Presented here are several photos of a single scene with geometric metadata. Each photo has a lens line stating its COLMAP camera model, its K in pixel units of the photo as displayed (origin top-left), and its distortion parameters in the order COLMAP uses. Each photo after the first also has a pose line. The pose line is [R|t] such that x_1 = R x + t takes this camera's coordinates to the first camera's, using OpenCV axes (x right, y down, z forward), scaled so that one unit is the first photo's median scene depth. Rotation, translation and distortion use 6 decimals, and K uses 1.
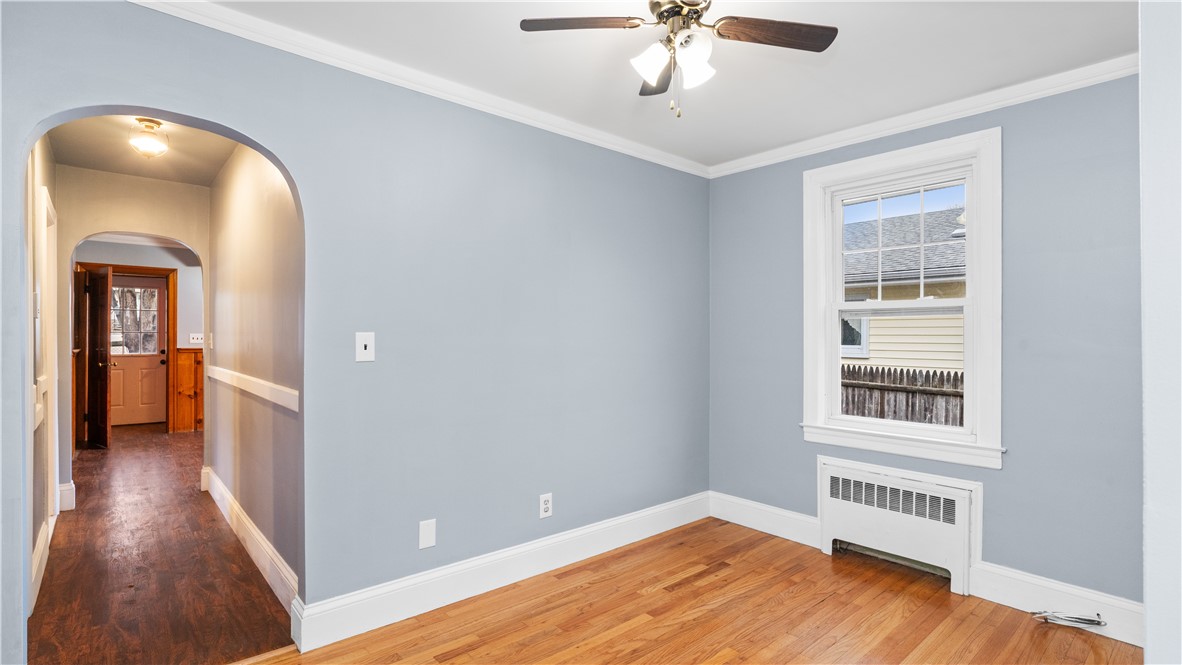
lens RADIAL K [[566.8, 0, 595.5], [0, 566.8, 337.4], [0, 0, 1]] dist [-0.009533, 0.003634]
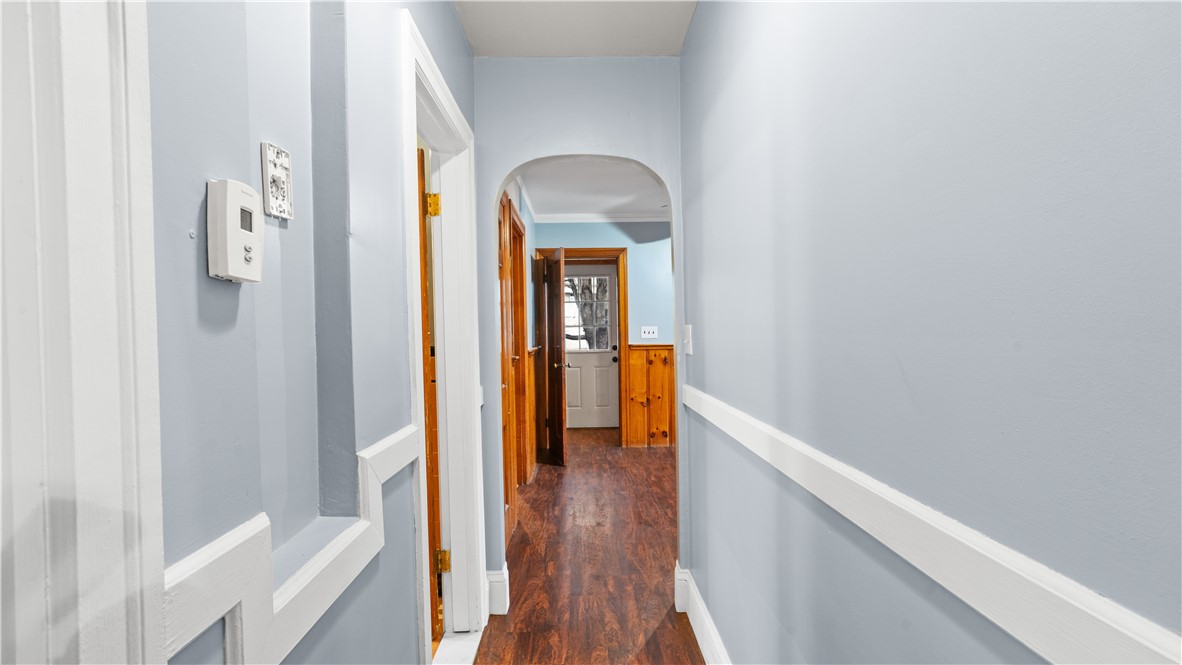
lens RADIAL K [[566.8, 0, 592.8], [0, 566.8, 332.1], [0, 0, 1]] dist [-0.009533, 0.003634]
pose [[0.770566, -0.013342, -0.637221, -0.258693], [0.019263, 0.999812, 0.002360, -0.002034], [0.637070, -0.014093, 0.770677, 0.335562]]
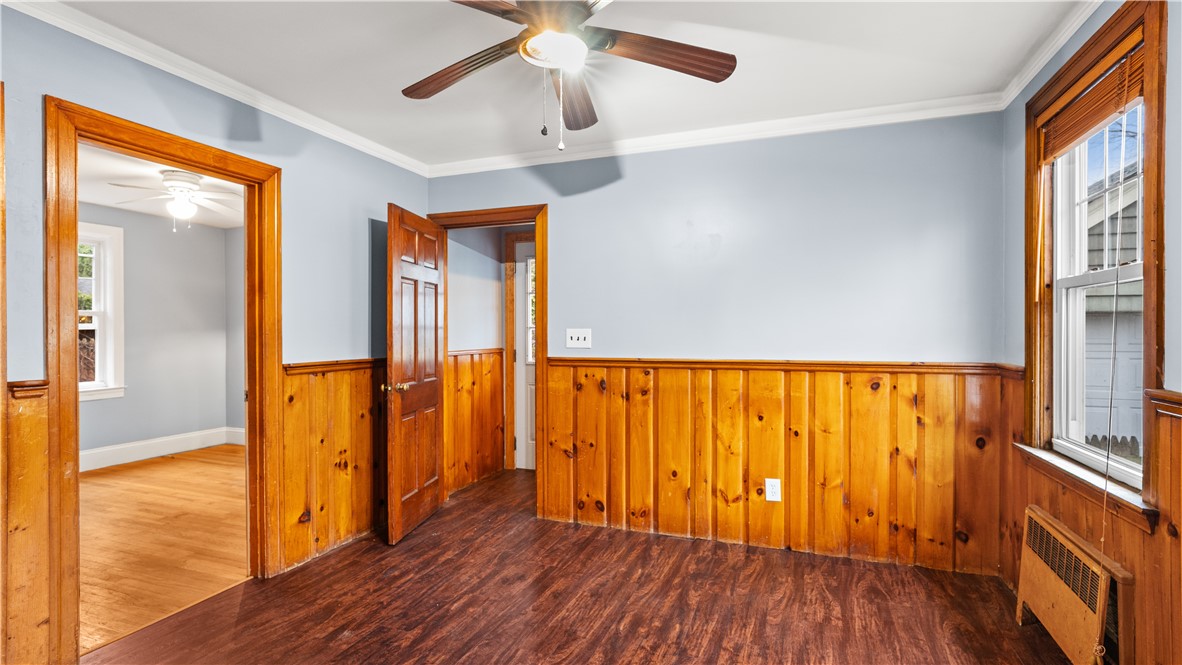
lens RADIAL K [[566.8, 0, 592.2], [0, 566.8, 332.3], [0, 0, 1]] dist [-0.009533, 0.003634]
pose [[0.465442, -0.007323, -0.885048, -0.263509], [0.006273, 0.999968, -0.004975, -0.000869], [0.885056, -0.003236, 0.465473, 0.799760]]
